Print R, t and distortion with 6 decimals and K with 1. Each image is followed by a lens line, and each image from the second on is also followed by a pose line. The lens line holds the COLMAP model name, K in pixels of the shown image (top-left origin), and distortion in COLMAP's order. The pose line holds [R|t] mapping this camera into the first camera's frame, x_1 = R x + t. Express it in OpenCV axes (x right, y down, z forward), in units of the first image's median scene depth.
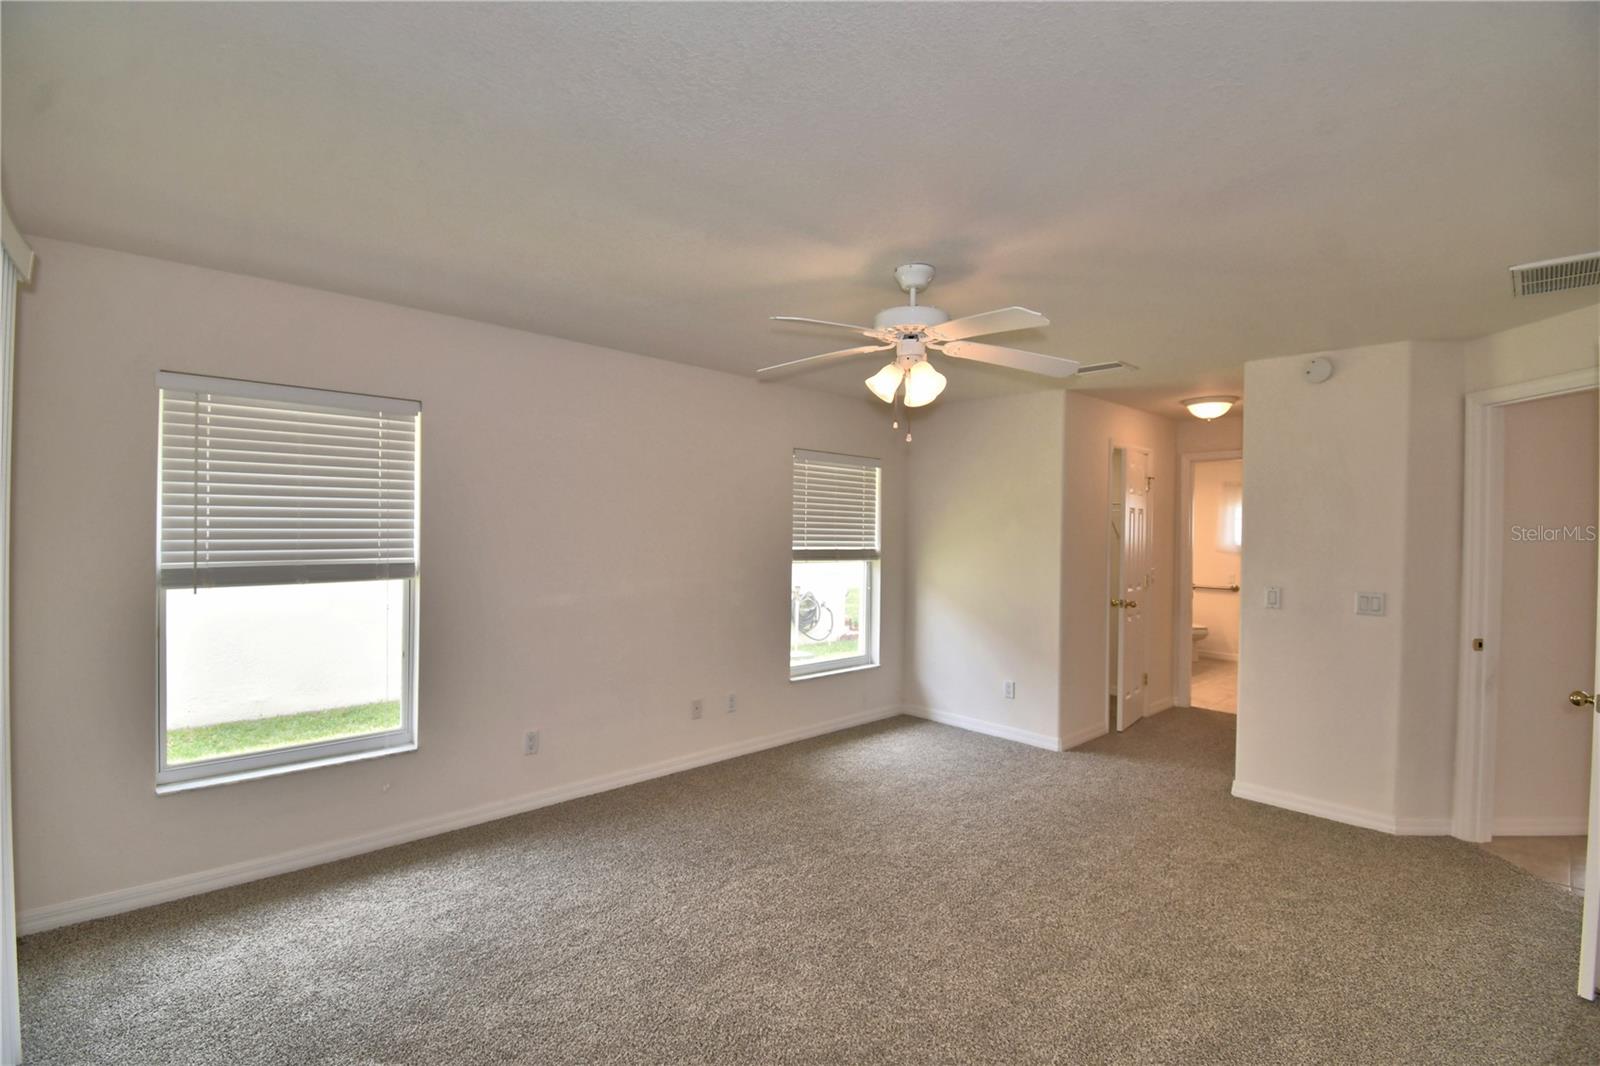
lens RADIAL K [[682.2, 0, 811.5], [0, 682.2, 528.3], [0, 0, 1]] dist [0.013149, -0.018724]
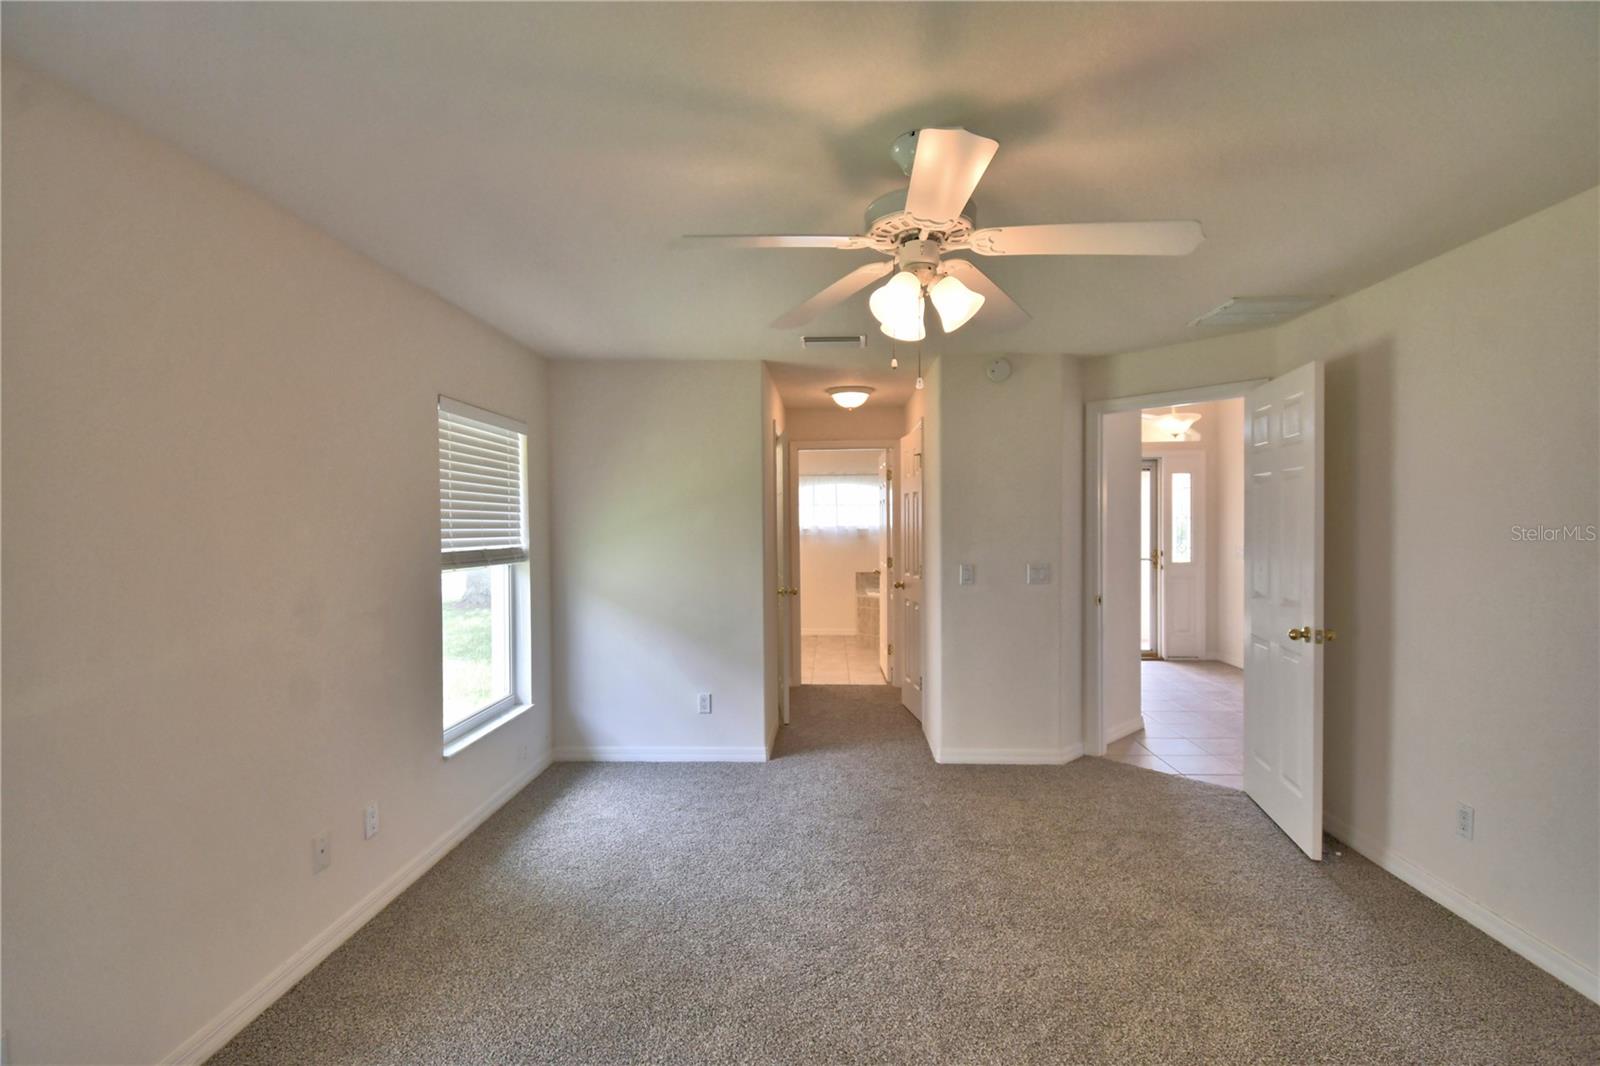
lens RADIAL K [[703.7, 0, 794.4], [0, 703.7, 531.7], [0, 0, 1]] dist [0.015497, -0.022880]
pose [[0.732295, -0.028738, 0.680381, -0.235012], [0.015498, 0.999554, 0.025538, -0.000448], [-0.680812, -0.008157, 0.732413, 0.292023]]
